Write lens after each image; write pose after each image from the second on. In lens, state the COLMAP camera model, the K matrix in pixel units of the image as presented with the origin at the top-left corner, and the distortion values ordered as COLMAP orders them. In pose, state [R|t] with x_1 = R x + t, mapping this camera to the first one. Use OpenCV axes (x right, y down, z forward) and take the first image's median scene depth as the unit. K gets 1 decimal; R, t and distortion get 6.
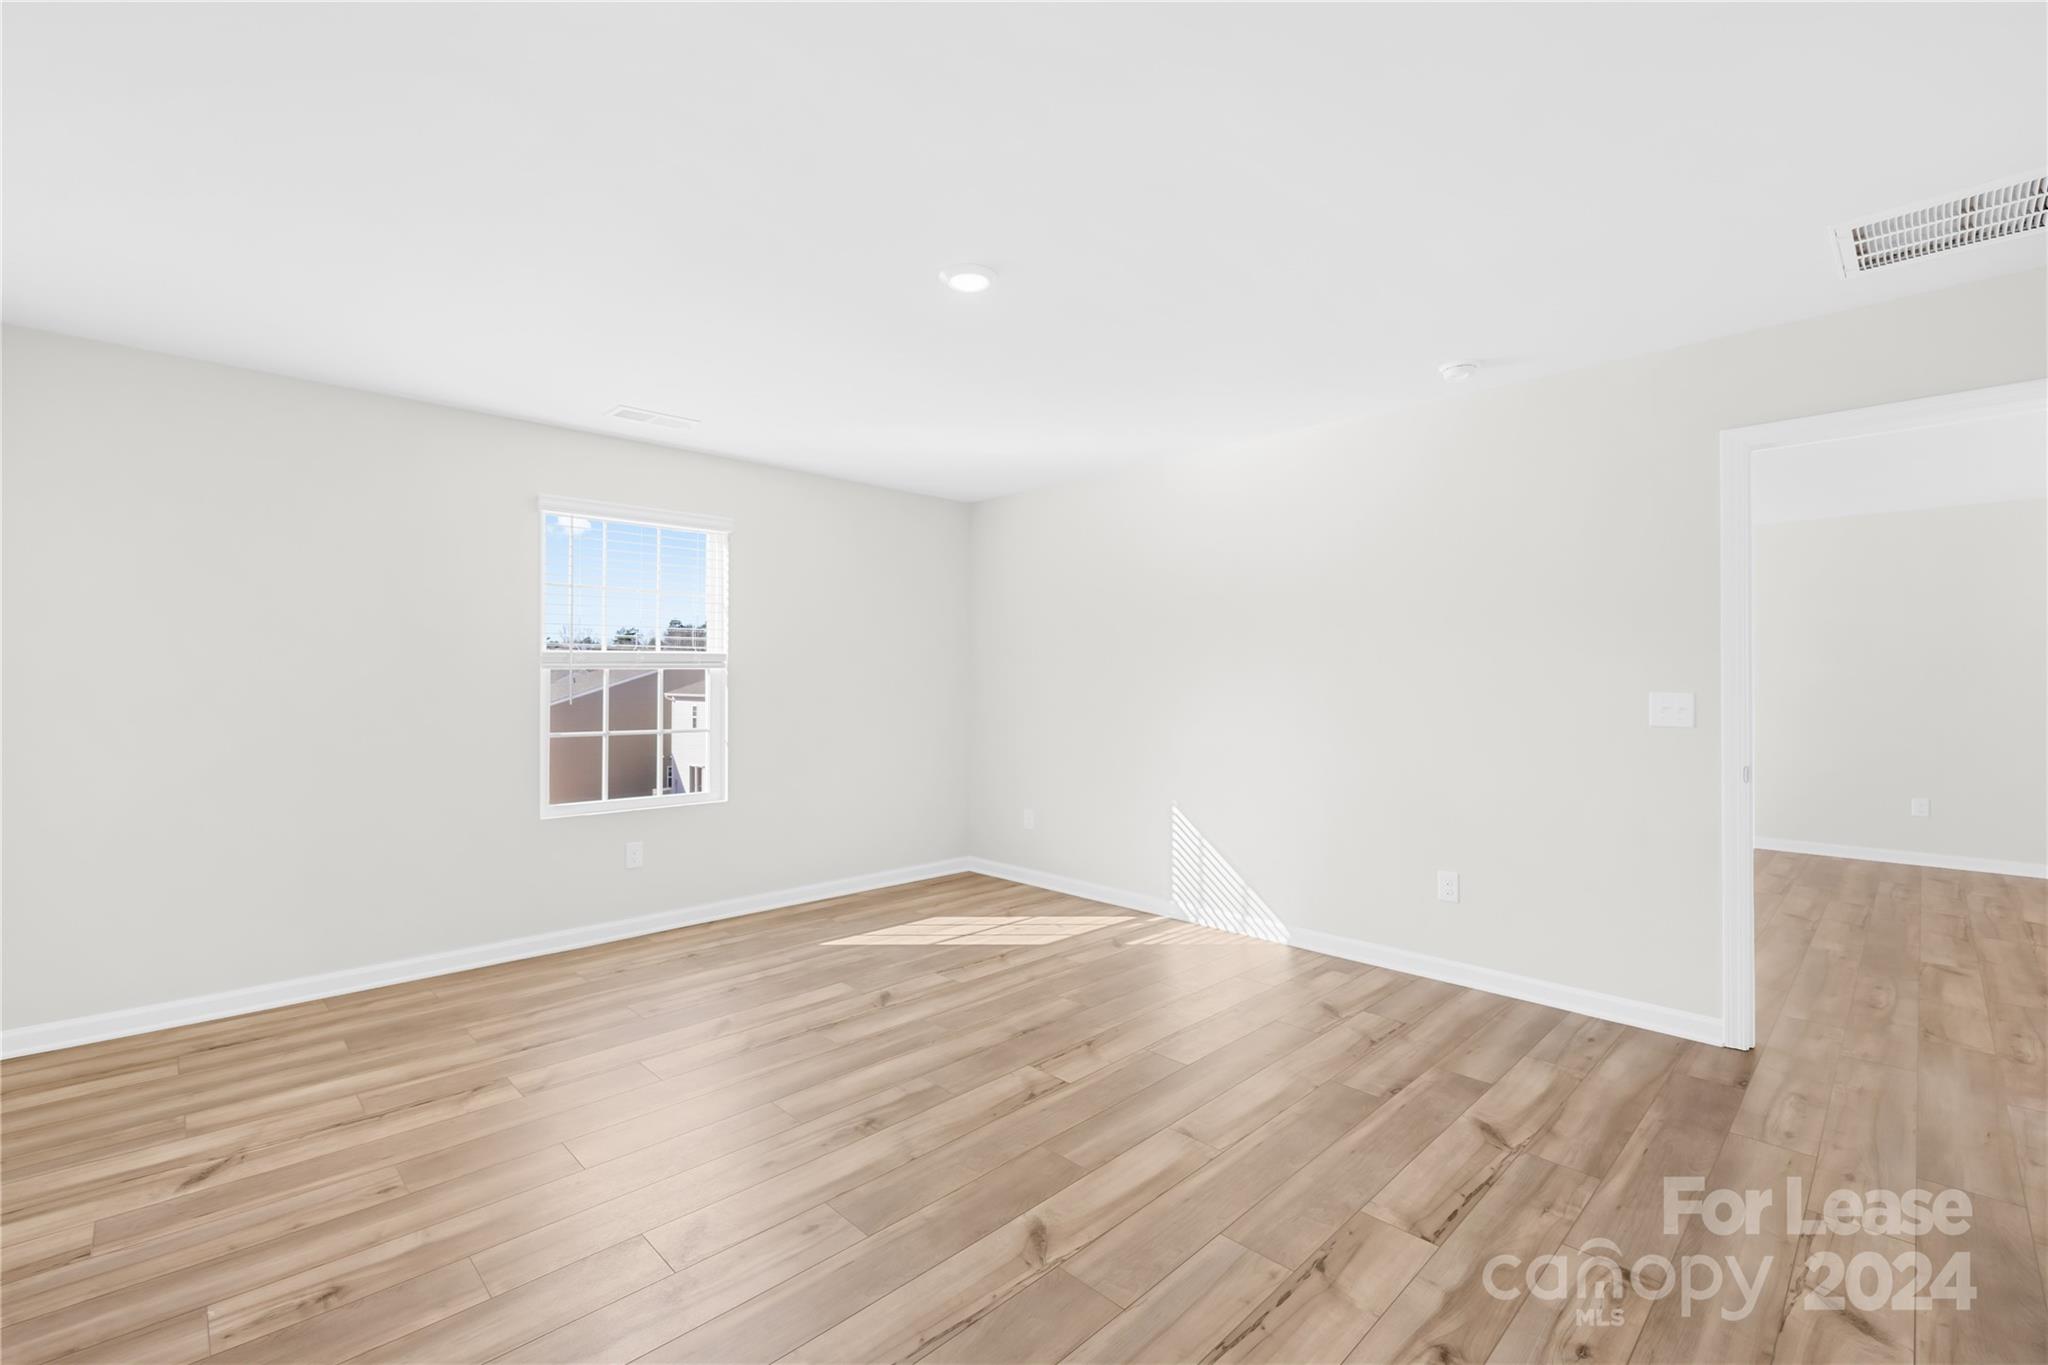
lens RADIAL K [[908.0, 0, 1024.0], [0, 908.0, 682.5], [0, 0, 1]] dist [-0.000564, -0.000375]
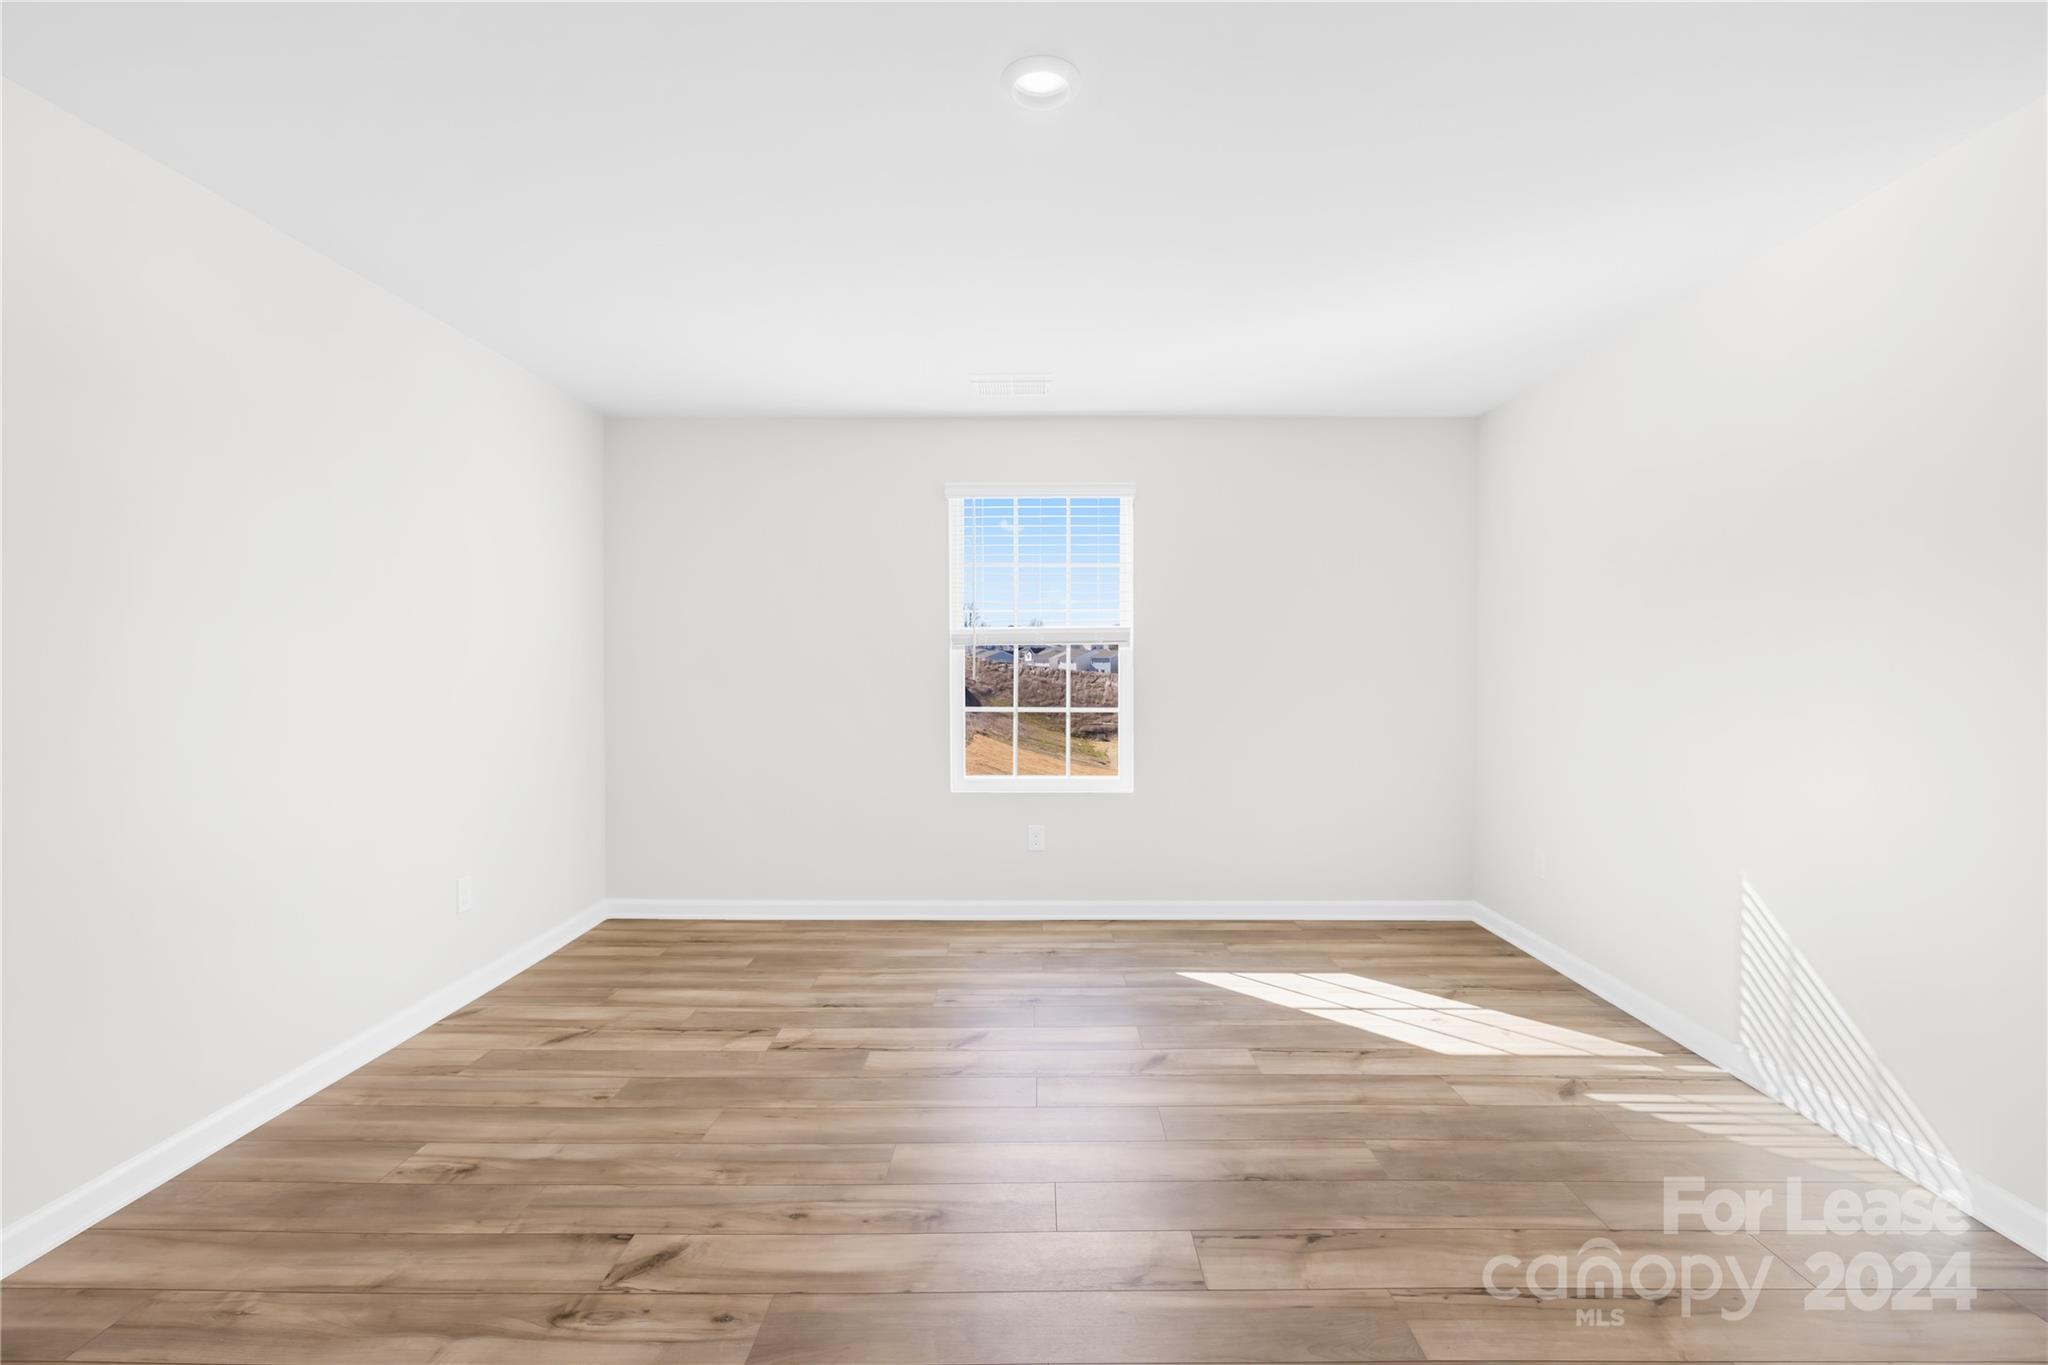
lens RADIAL K [[908.0, 0, 1024.0], [0, 908.0, 682.5], [0, 0, 1]] dist [-0.000564, -0.000375]
pose [[0.708140, 0.013364, -0.705945, 0.275652], [-0.003046, 0.999869, 0.015873, 0.007987], [0.706065, -0.009091, 0.708088, 0.325559]]
